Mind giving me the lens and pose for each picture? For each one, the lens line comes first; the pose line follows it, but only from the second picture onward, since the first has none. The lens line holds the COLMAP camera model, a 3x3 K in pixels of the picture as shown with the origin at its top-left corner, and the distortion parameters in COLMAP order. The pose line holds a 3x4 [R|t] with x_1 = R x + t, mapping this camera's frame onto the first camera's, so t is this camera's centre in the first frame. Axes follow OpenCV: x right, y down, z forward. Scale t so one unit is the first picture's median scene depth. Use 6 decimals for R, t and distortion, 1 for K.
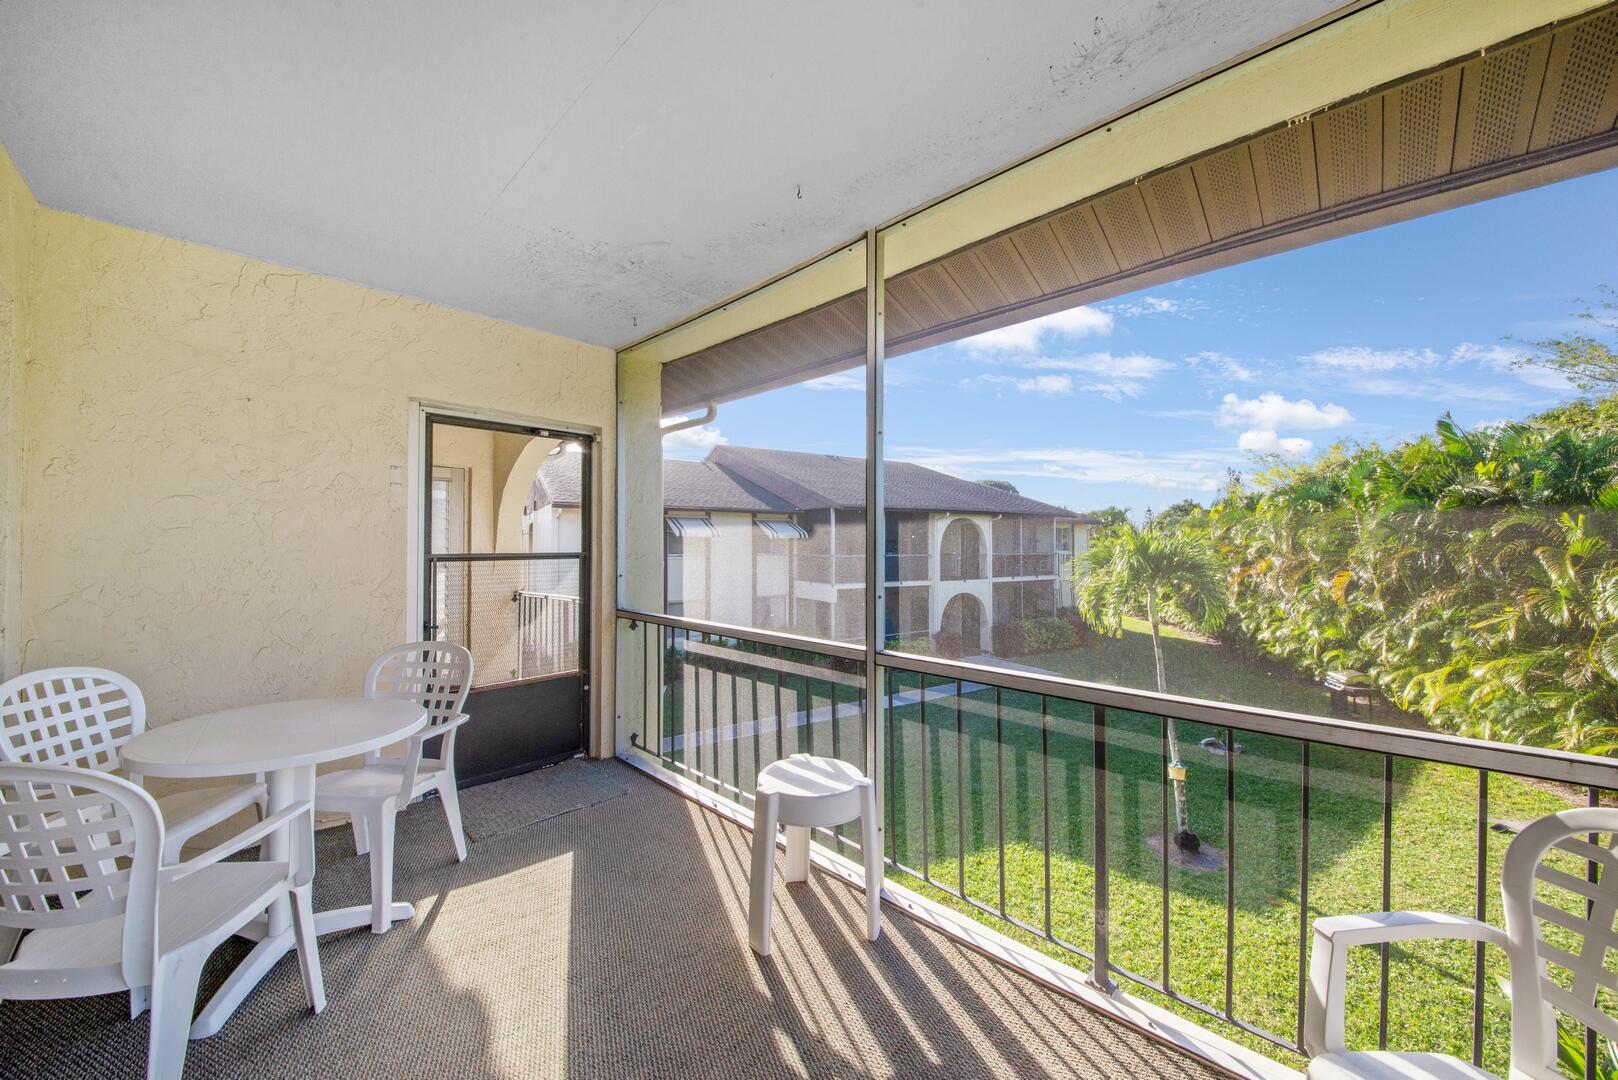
lens RADIAL K [[577.6, 0, 810.9], [0, 577.6, 532.2], [0, 0, 1]] dist [0.016970, -0.015607]
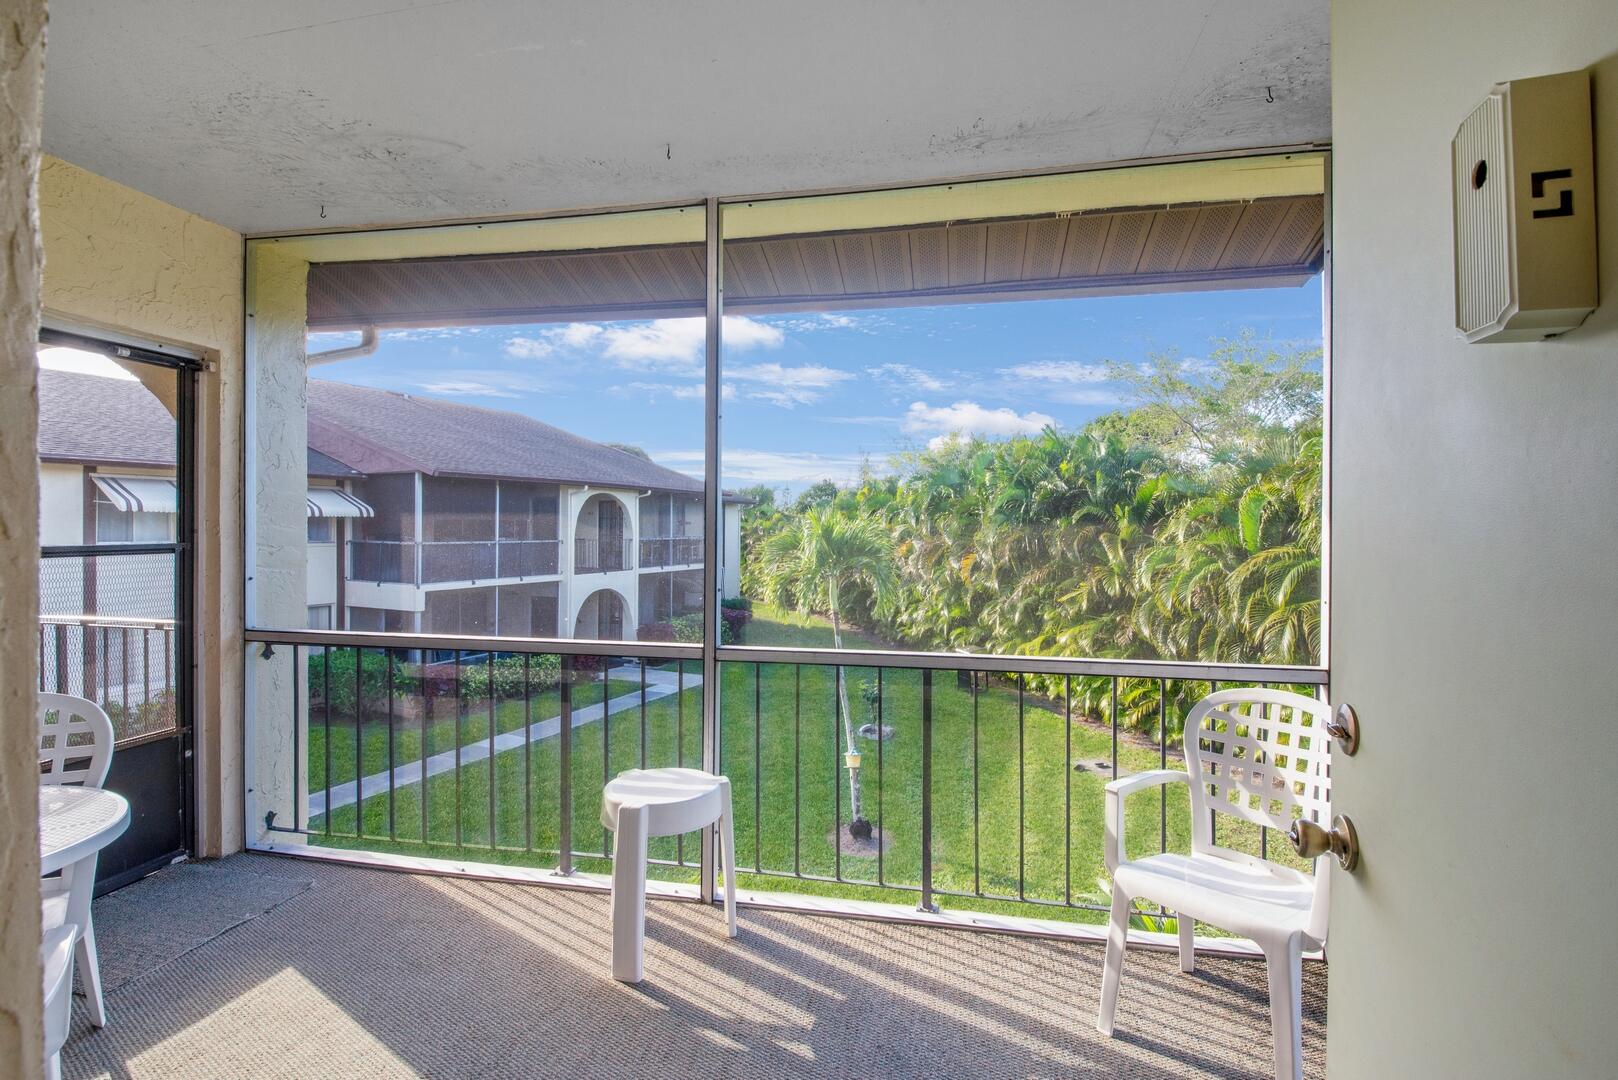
lens RADIAL K [[752.9, 0, 806.8], [0, 752.9, 523.8], [0, 0, 1]] dist [0.058908, -0.046437]
pose [[0.846627, 0.006743, 0.532144, -0.116931], [-0.016934, 0.999755, 0.014274, -0.004781], [-0.531918, -0.021096, 0.846533, -0.036451]]
